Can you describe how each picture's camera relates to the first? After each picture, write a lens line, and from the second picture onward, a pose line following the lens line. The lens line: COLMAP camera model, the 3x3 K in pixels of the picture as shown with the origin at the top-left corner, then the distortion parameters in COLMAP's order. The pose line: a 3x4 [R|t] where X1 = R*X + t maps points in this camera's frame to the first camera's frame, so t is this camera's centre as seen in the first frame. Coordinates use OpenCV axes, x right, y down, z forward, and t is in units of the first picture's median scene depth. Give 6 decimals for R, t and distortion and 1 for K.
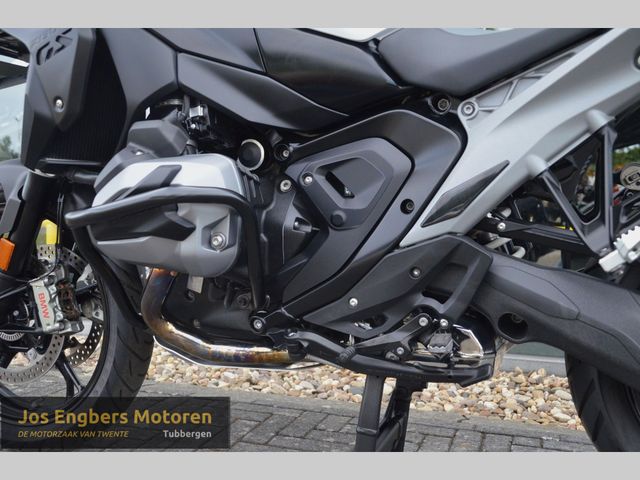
lens RADIAL K [[681.6, 0, 334.4], [0, 681.6, 241.0], [0, 0, 1]] dist [0.009295, 0.032113]
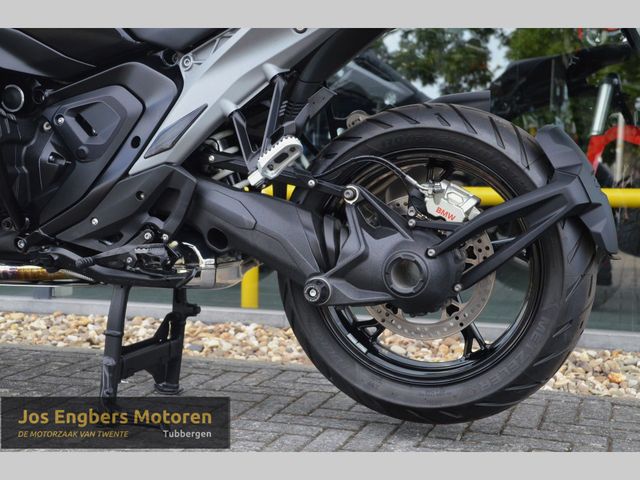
lens RADIAL K [[898.8, 0, 339.6], [0, 898.8, 247.4], [0, 0, 1]] dist [0.139231, 0.072620]
pose [[0.999994, 0.002050, 0.002944, 0.459747], [-0.002065, 0.999984, 0.005231, 0.126699], [-0.002934, -0.005237, 0.999982, -0.613856]]
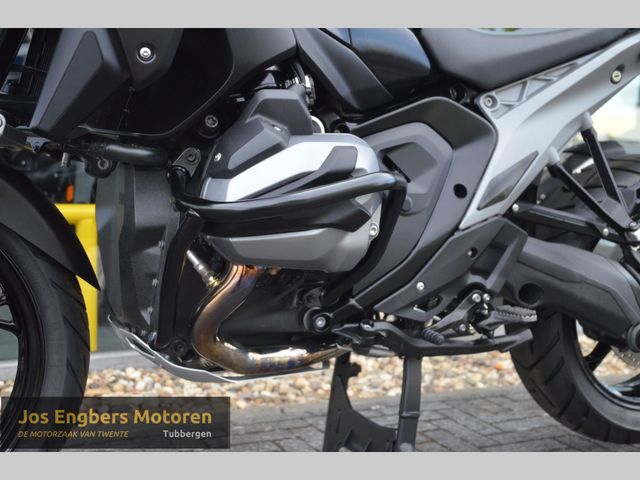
lens RADIAL K [[790.5, 0, 320.0], [0, 790.5, 240.0], [0, 0, 1]] dist [0.079884, 0.021601]
pose [[0.720826, -0.049297, 0.691361, -0.889071], [0.033330, 0.998779, 0.036466, -0.026337], [-0.692315, -0.003242, 0.721589, 0.261019]]
